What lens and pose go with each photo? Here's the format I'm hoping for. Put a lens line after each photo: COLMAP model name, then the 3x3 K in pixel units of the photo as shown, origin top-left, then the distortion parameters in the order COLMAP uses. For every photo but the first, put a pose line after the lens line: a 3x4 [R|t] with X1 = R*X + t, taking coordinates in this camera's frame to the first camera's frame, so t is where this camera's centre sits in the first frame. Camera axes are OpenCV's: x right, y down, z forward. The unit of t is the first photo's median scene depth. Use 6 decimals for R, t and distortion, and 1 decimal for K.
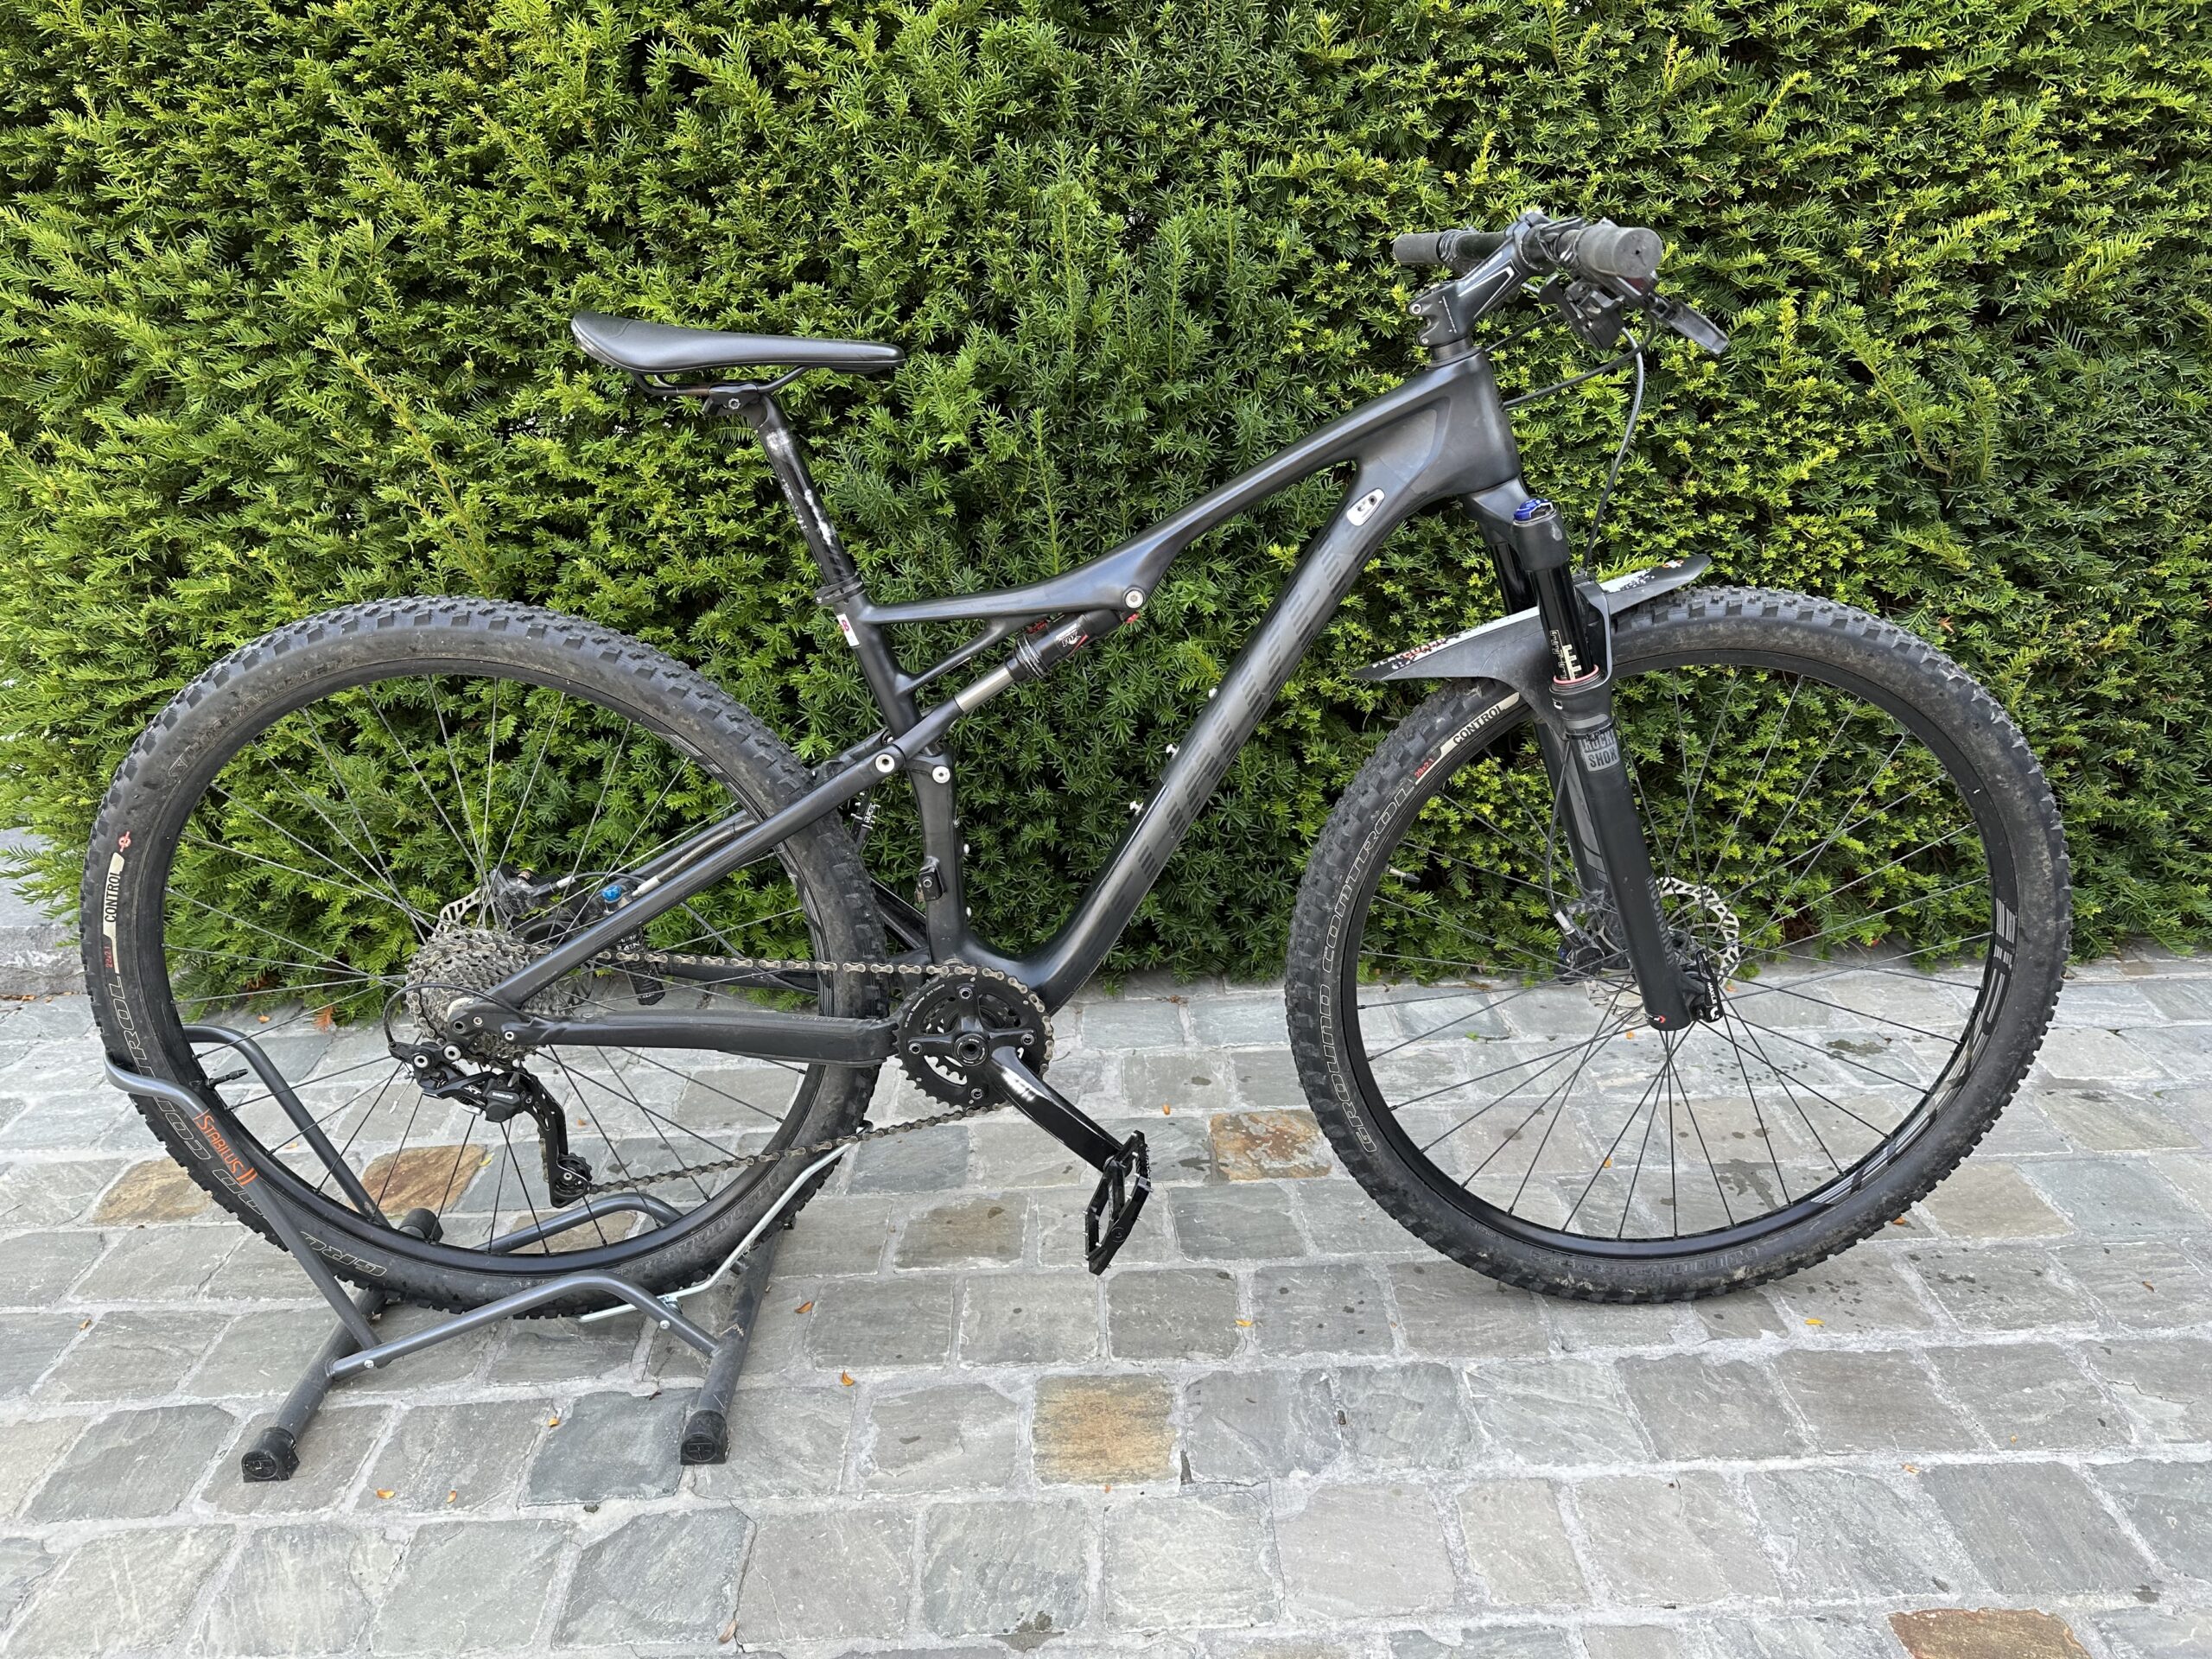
lens RADIAL K [[1585.1, 0, 1109.2], [0, 1585.1, 826.1], [0, 0, 1]] dist [0.137349, -0.235763]
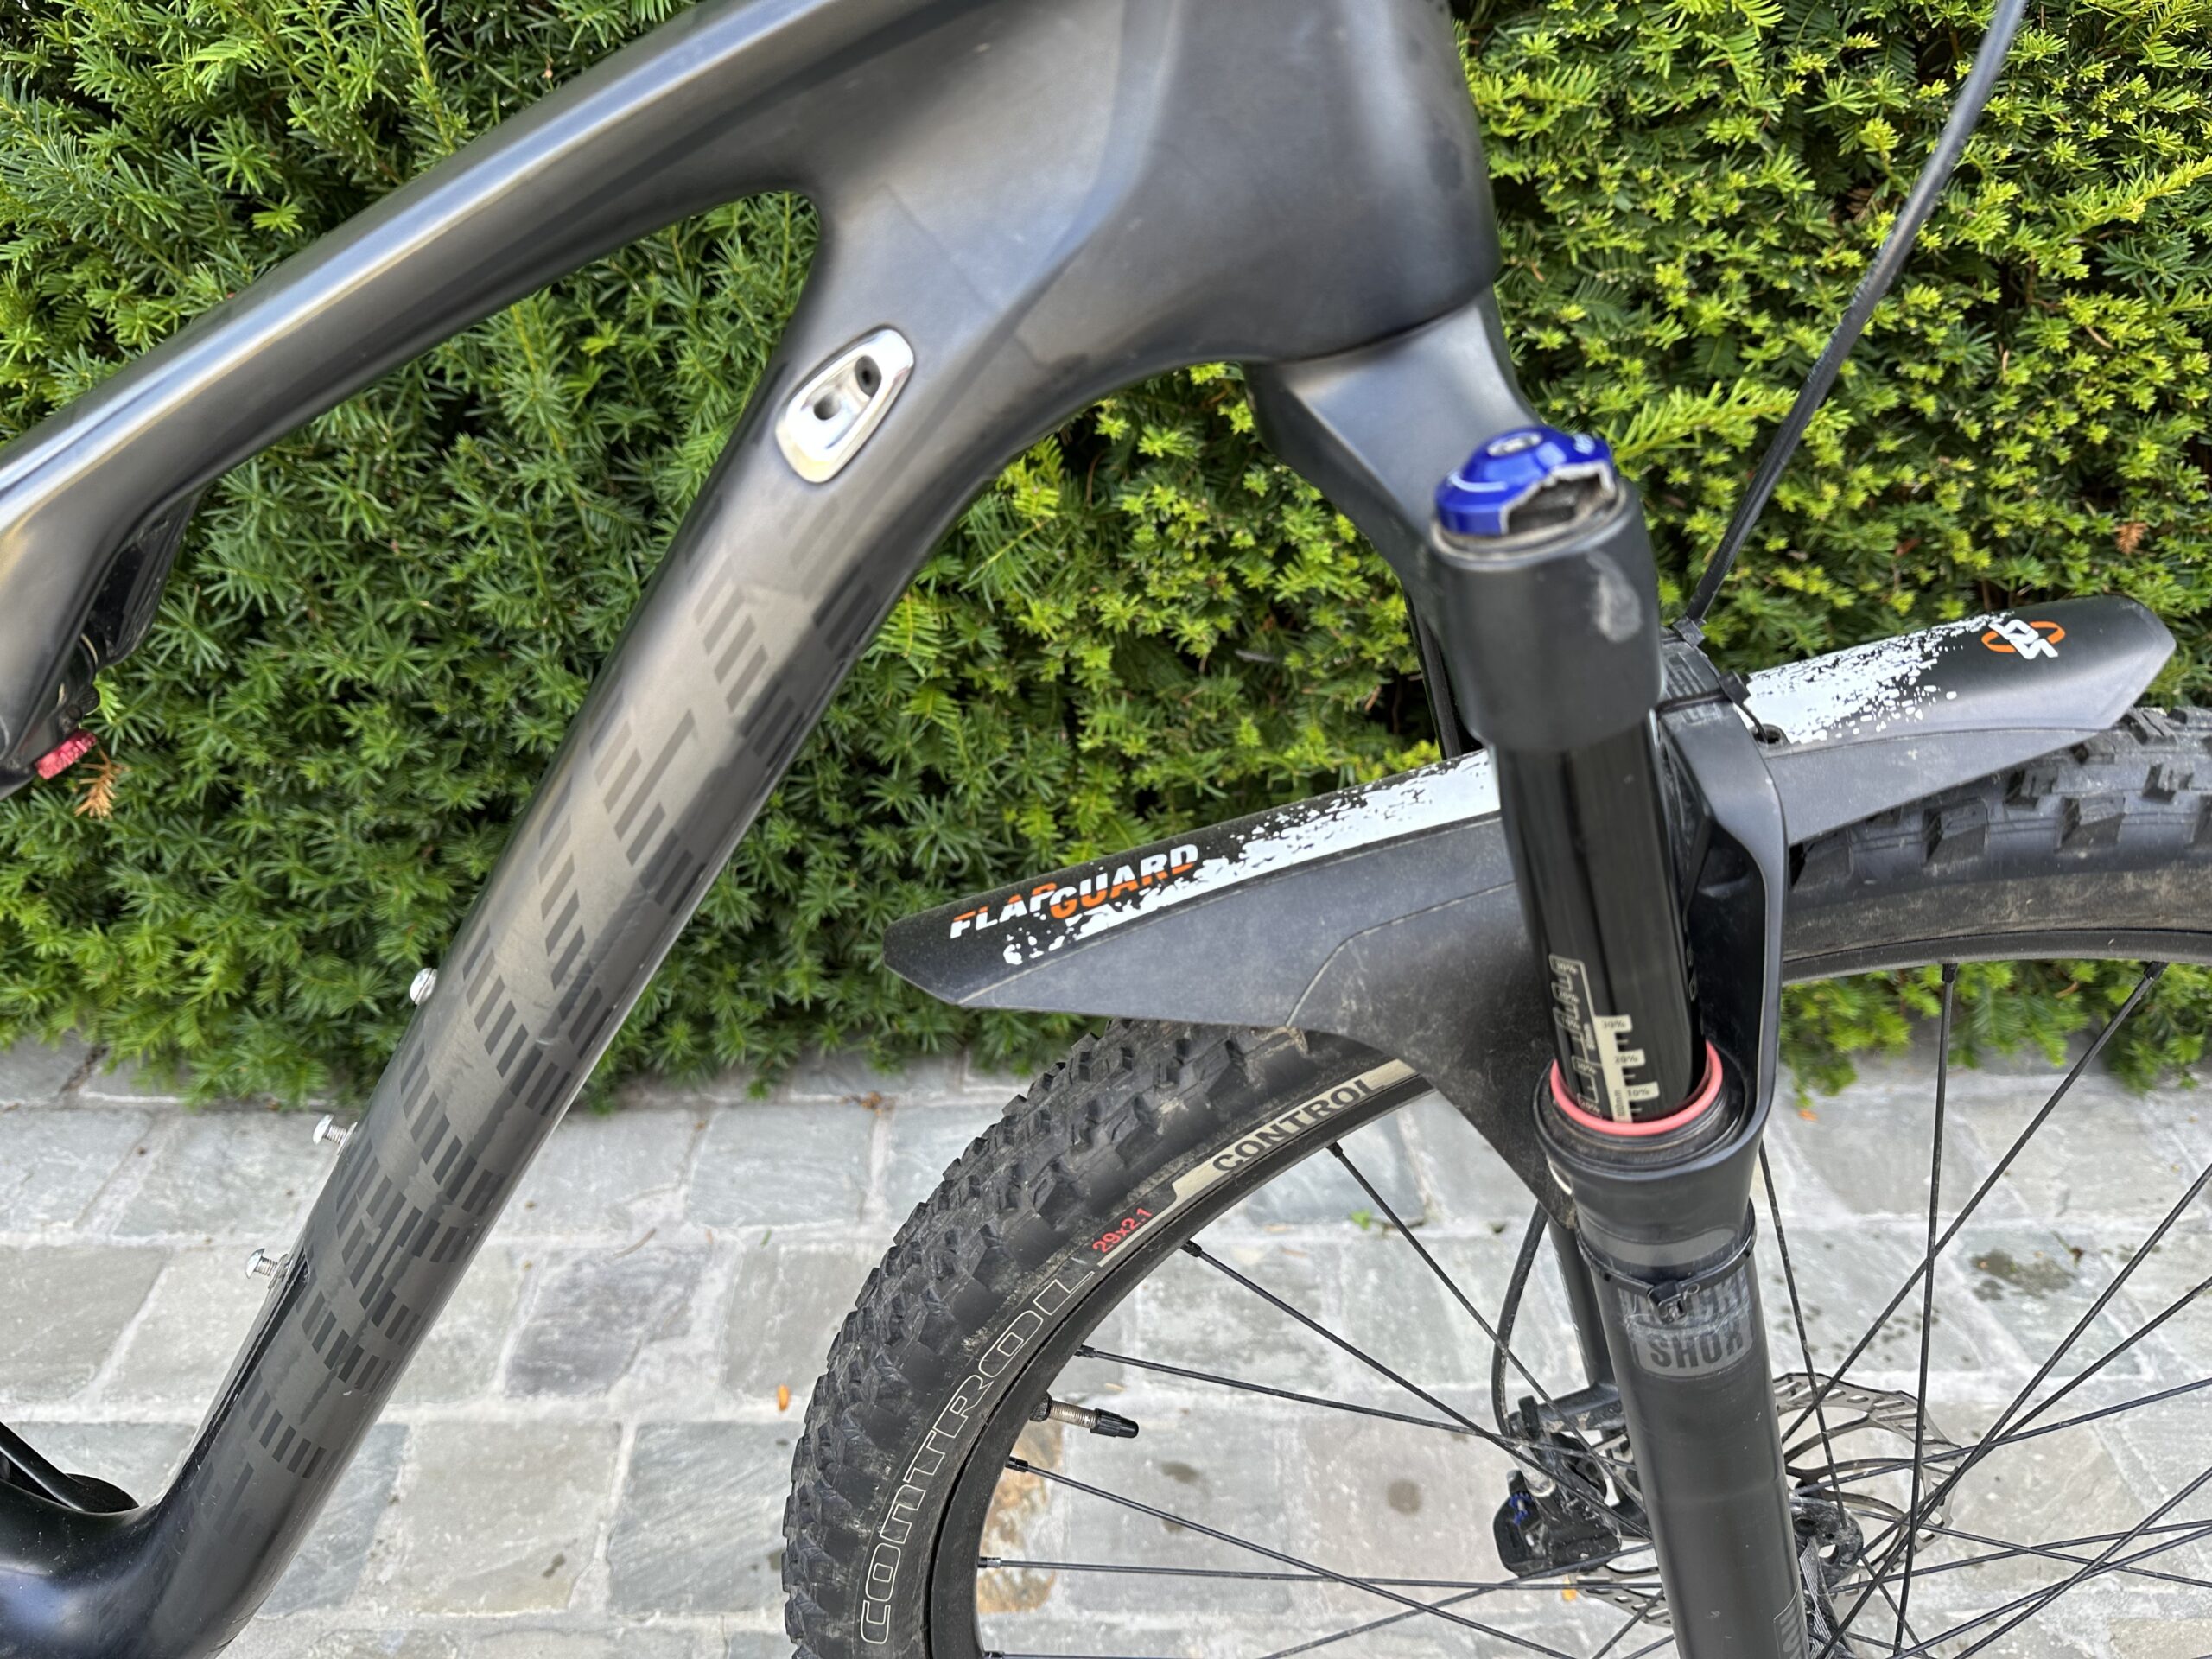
lens RADIAL K [[1620.2, 0, 1105.7], [0, 1620.2, 858.0], [0, 0, 1]] dist [0.044043, -0.046798]
pose [[0.999445, 0.029438, 0.015579, 0.138016], [-0.032057, 0.977149, 0.210124, -0.129138], [-0.009038, -0.210506, 0.977551, 0.518834]]
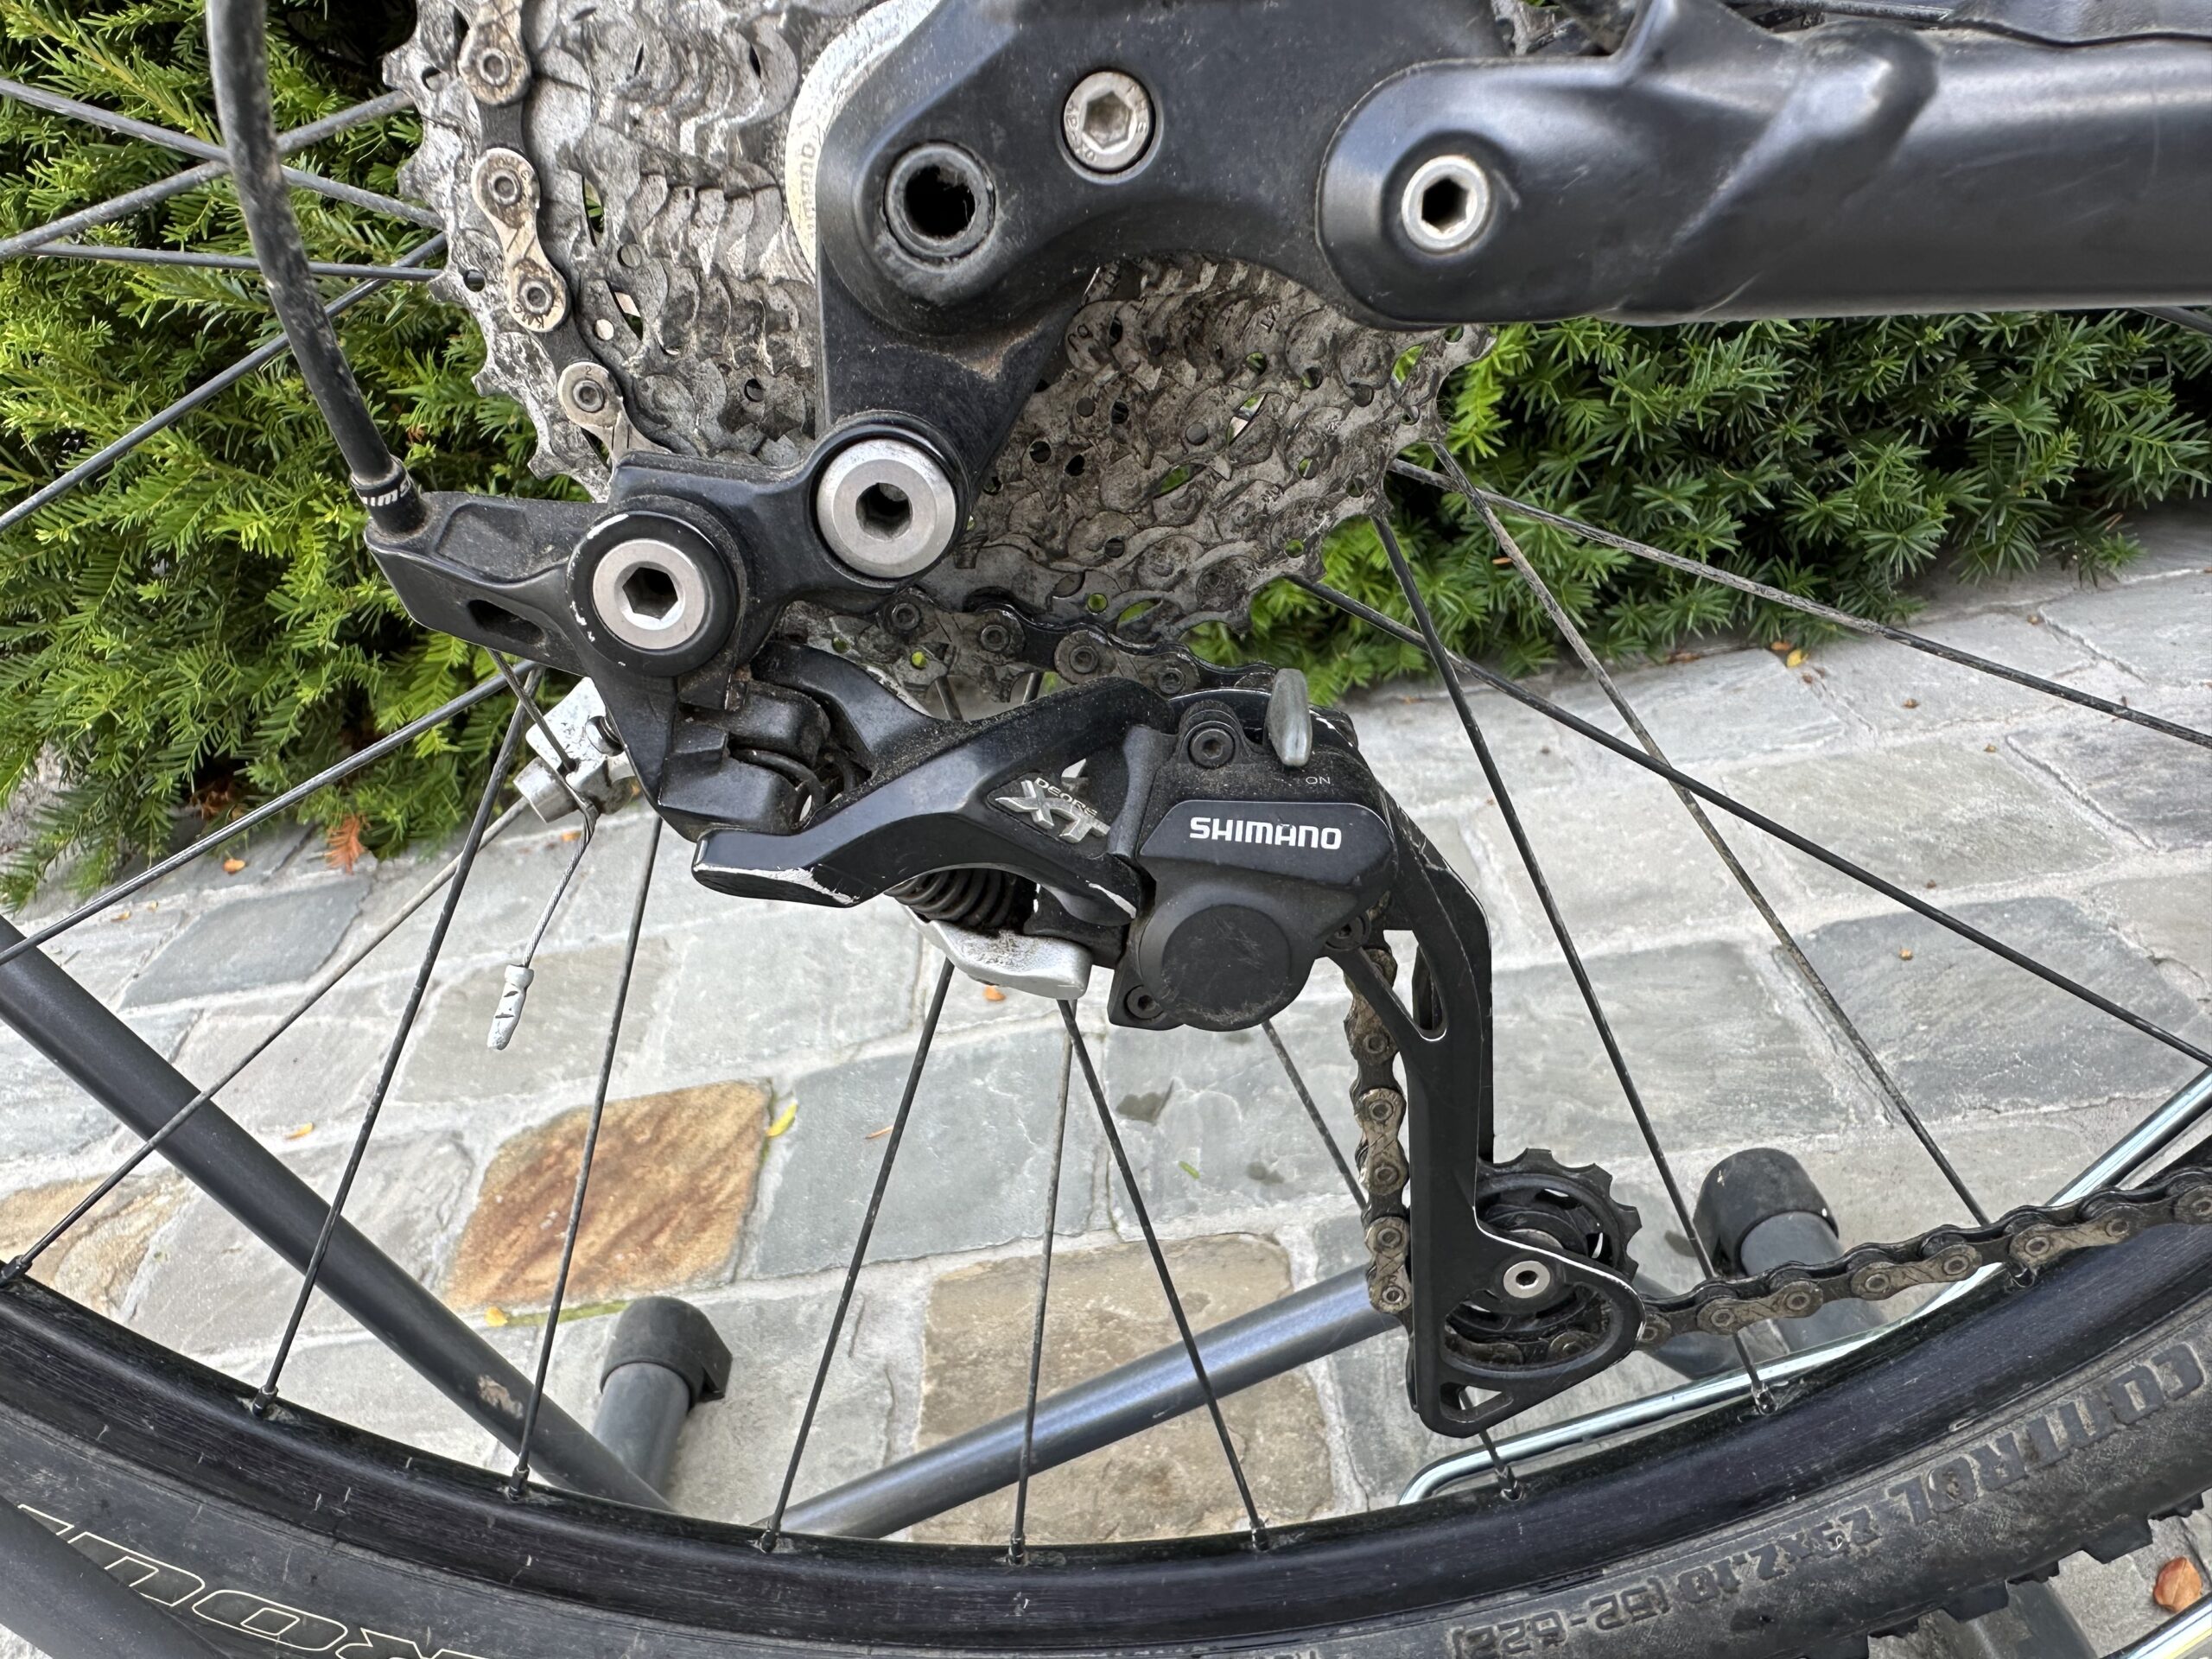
lens RADIAL K [[1525.6, 0, 1060.6], [0, 1525.6, 942.3], [0, 0, 1]] dist [-0.001072, -0.001247]
pose [[0.990860, -0.113641, -0.072674, -0.296689], [0.124227, 0.978722, 0.163310, 0.118105], [0.052569, -0.170845, 0.983895, 0.673140]]
